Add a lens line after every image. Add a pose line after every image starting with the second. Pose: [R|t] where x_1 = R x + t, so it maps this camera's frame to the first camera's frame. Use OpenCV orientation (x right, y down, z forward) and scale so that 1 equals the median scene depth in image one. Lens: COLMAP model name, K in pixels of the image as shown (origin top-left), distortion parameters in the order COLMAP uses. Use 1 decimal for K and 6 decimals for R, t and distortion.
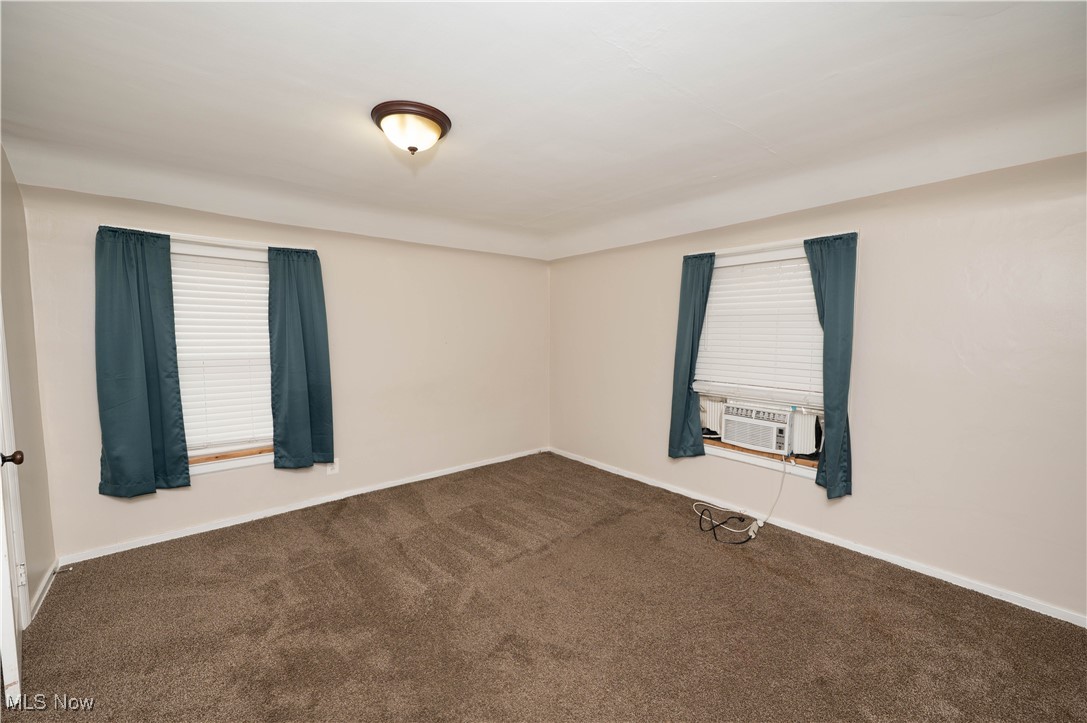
lens RADIAL K [[431.5, 0, 540.5], [0, 431.5, 363.9], [0, 0, 1]] dist [-0.000105, -0.000629]
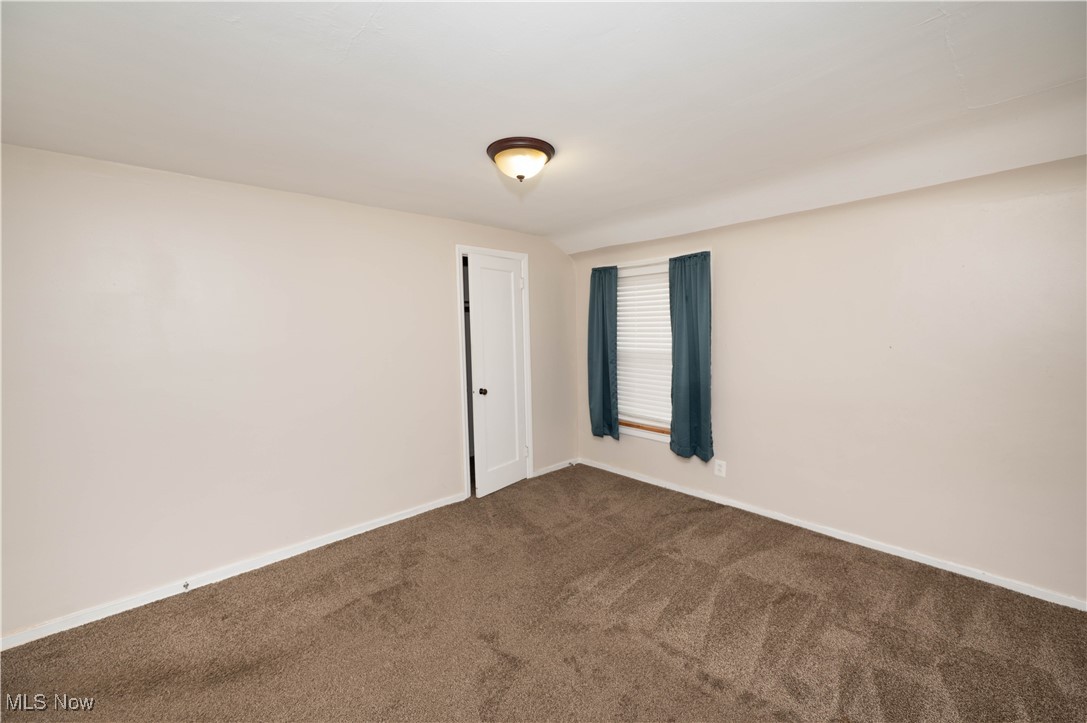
lens RADIAL K [[431.5, 0, 540.4], [0, 431.5, 357.6], [0, 0, 1]] dist [-0.000105, -0.000629]
pose [[0.019017, 0.067840, -0.997515, 0.532515], [-0.047780, 0.996617, 0.066868, -0.065681], [0.998677, 0.046390, 0.022194, 0.632994]]
